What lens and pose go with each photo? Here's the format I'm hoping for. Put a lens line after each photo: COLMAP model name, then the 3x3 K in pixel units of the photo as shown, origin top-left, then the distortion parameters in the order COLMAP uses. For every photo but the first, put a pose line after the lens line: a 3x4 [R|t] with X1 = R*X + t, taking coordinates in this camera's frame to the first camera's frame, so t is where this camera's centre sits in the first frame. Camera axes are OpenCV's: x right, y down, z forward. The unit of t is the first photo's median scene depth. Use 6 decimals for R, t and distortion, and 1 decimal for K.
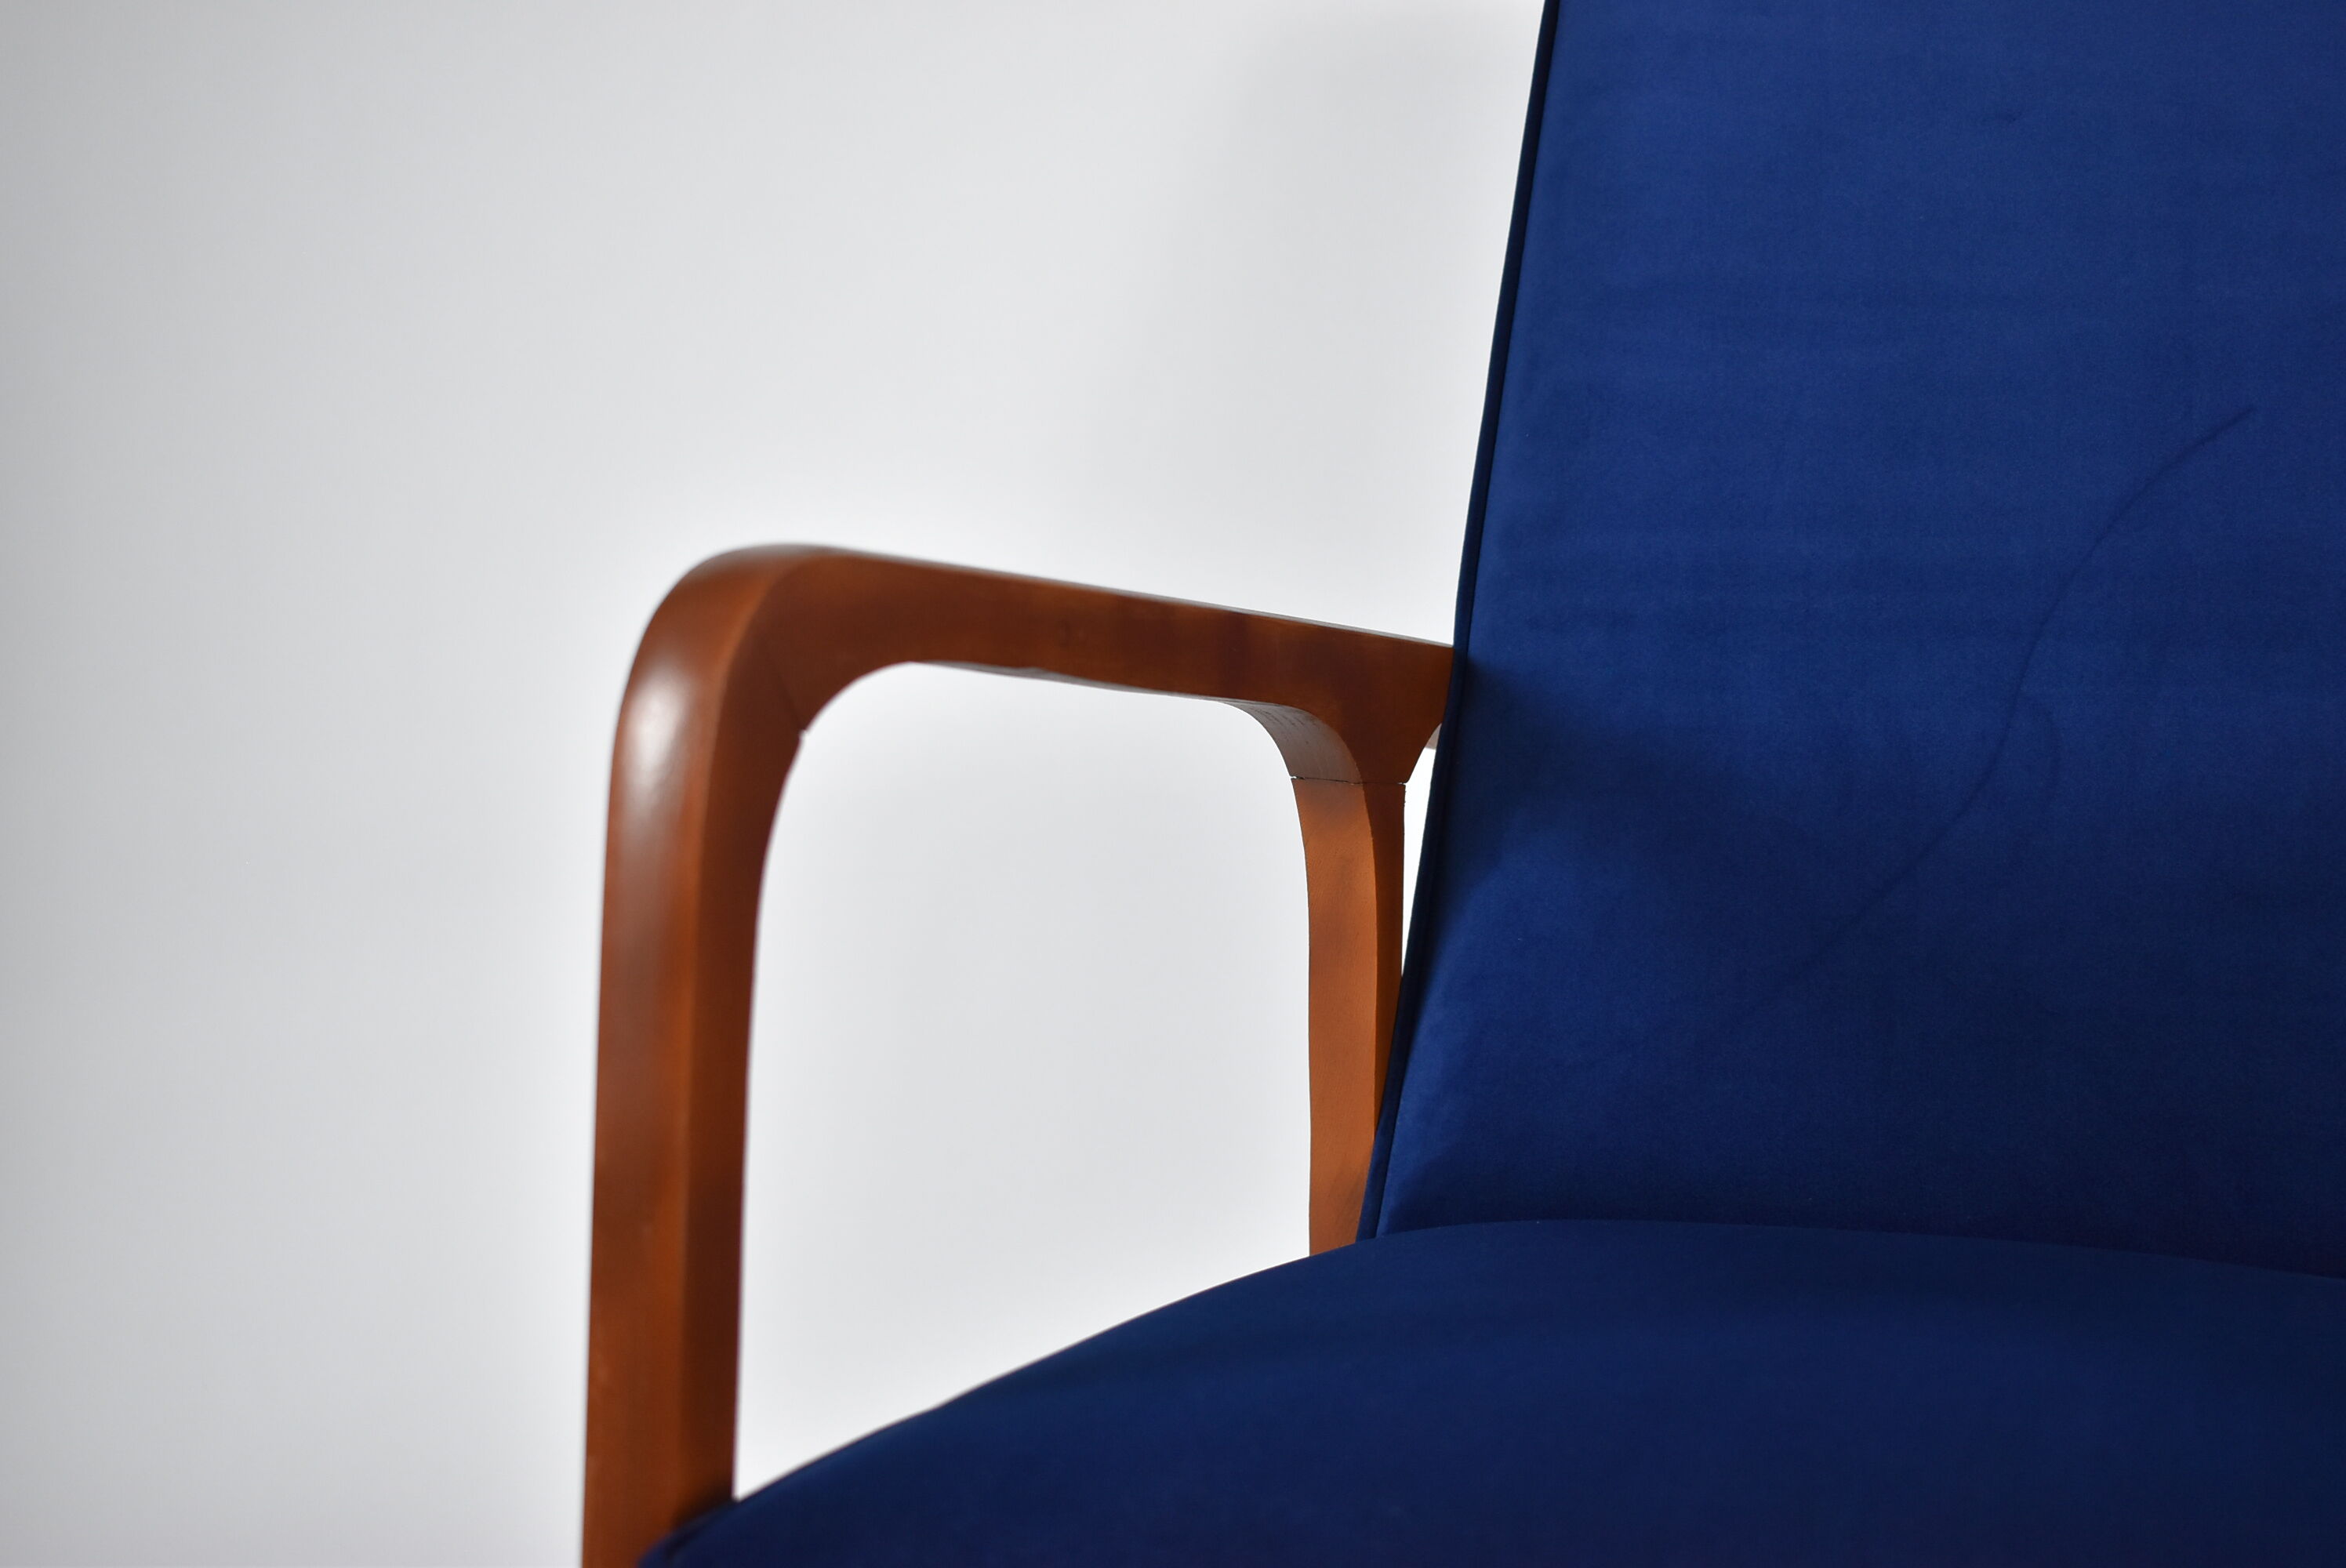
lens RADIAL K [[3342.8, 0, 1180.9], [0, 3342.8, 794.3], [0, 0, 1]] dist [0.007569, 0.000000]
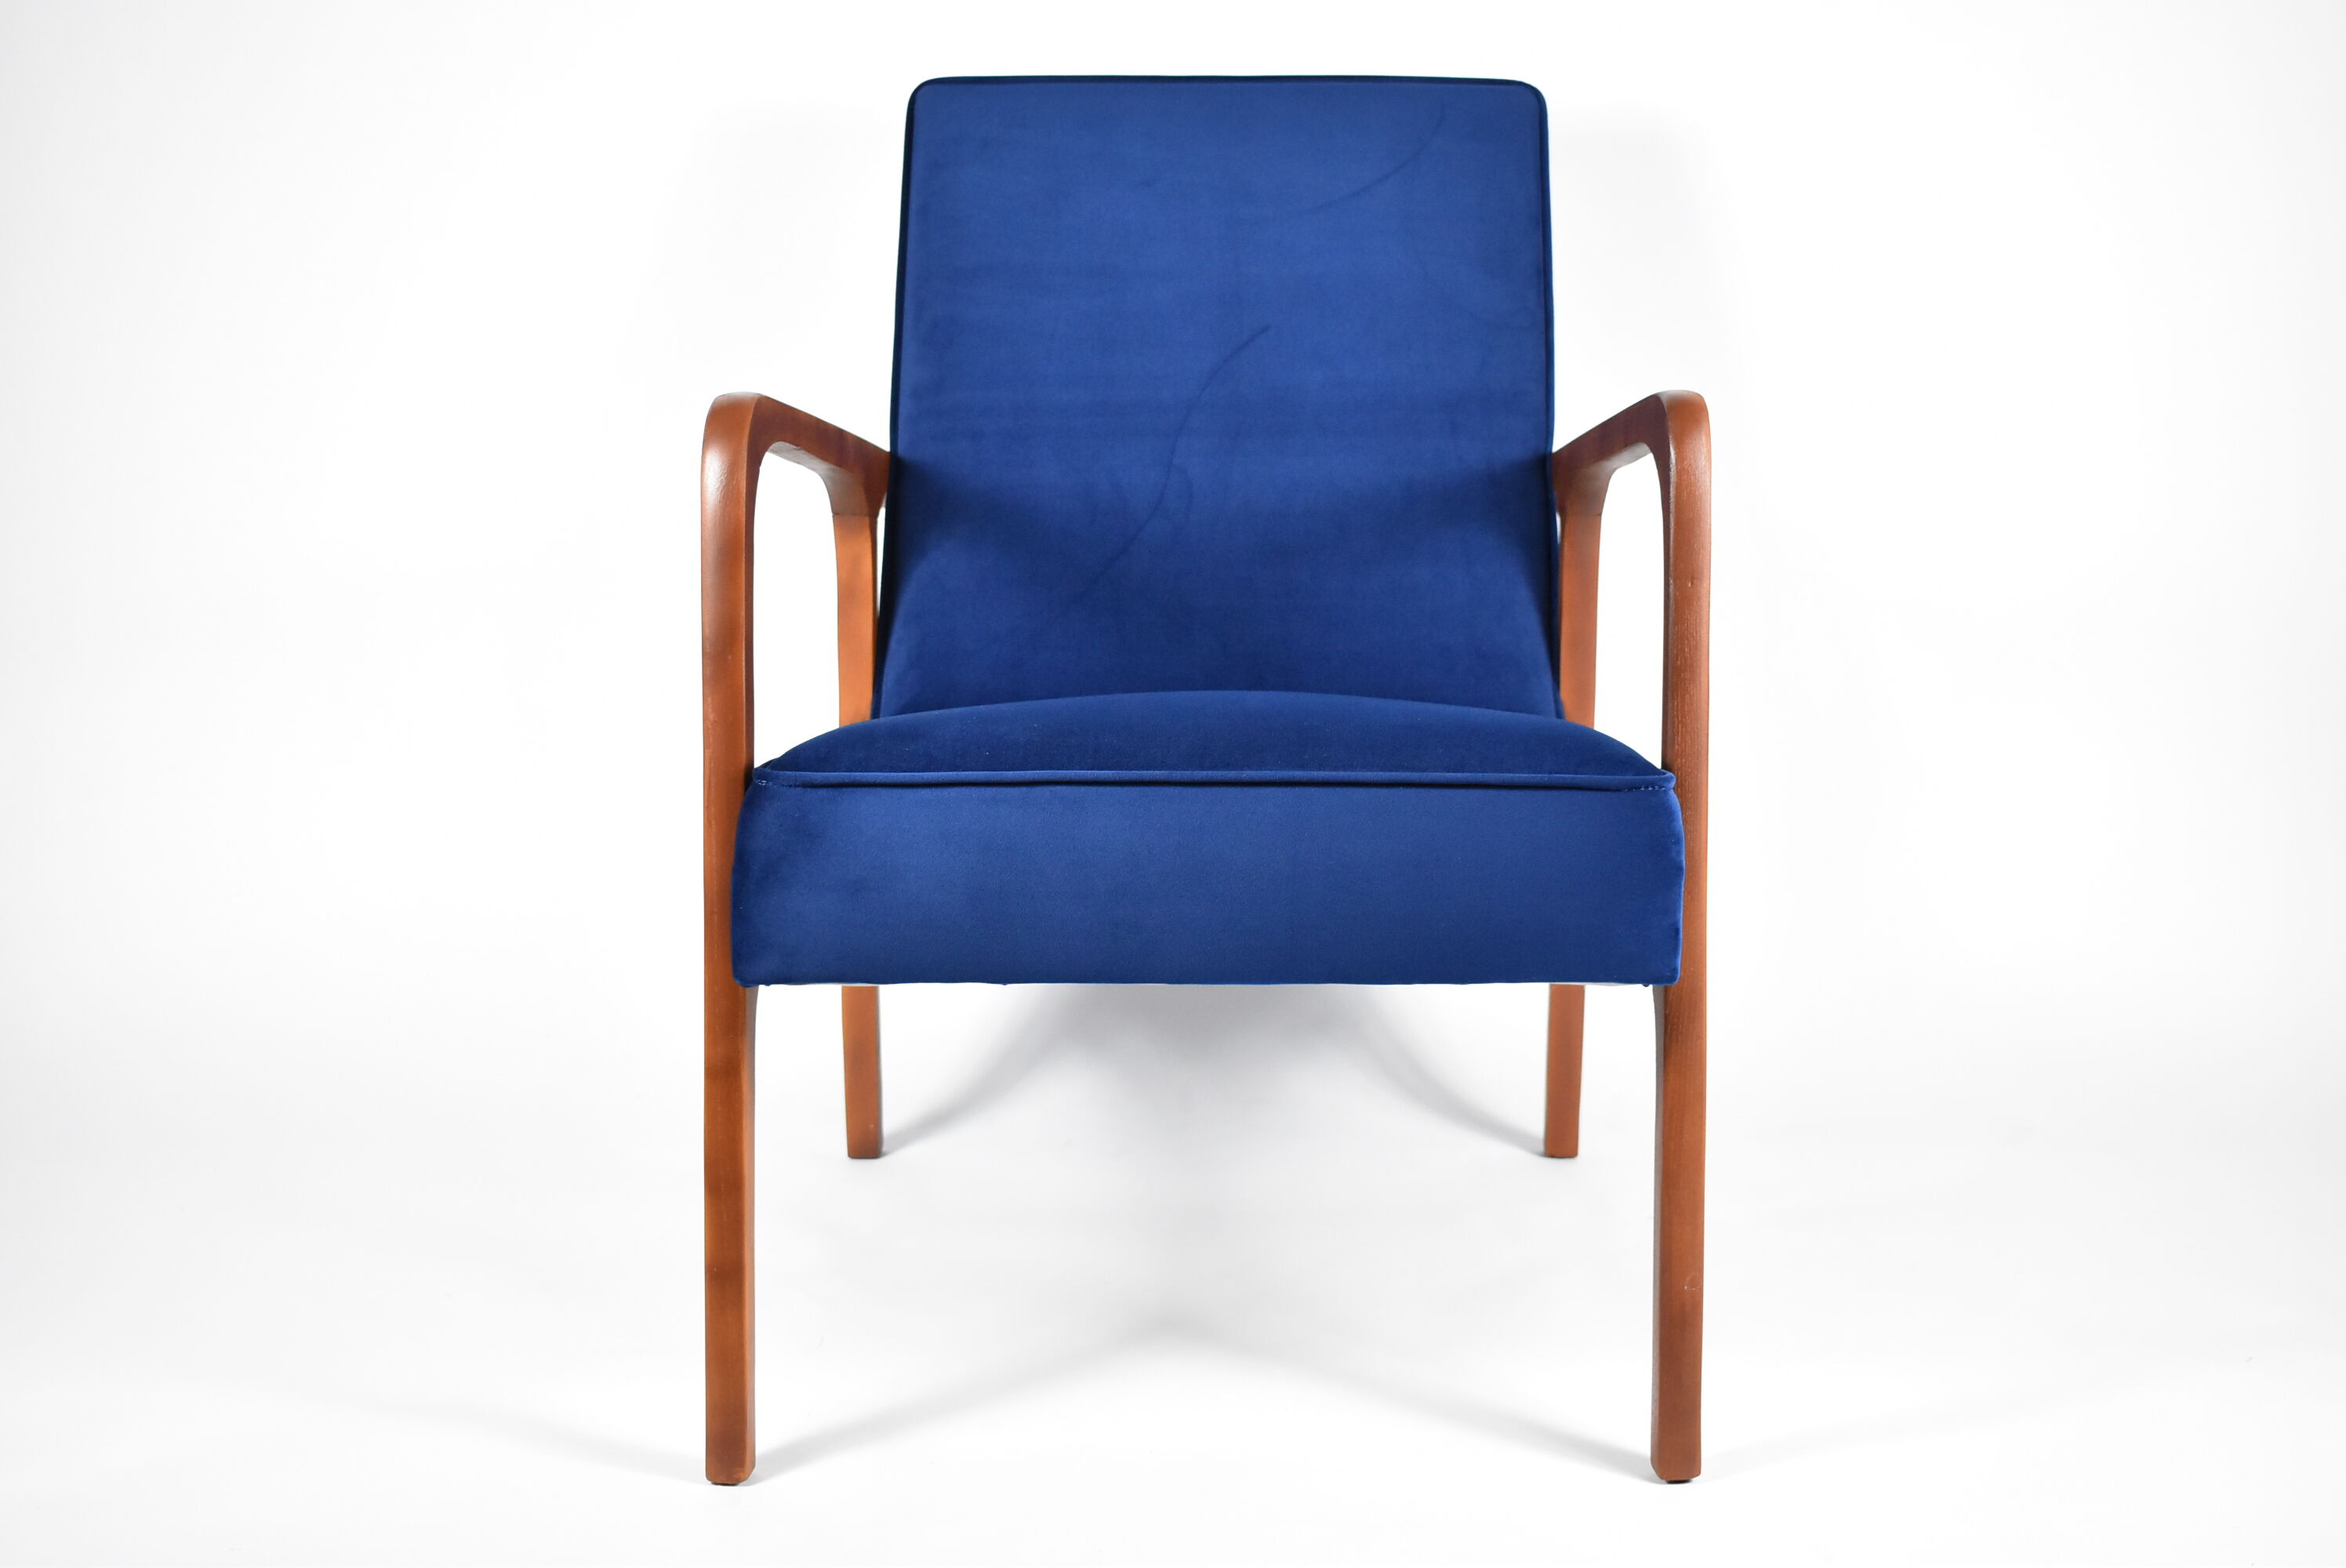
lens RADIAL K [[2941.7, 0, 1164.8], [0, 2941.7, 784.1], [0, 0, 1]] dist [-0.038342, 0.000000]
pose [[0.954688, -0.060299, 0.291435, -0.294419], [0.046275, 0.997426, 0.054781, 0.067364], [-0.293988, -0.038813, 0.955021, -0.748307]]
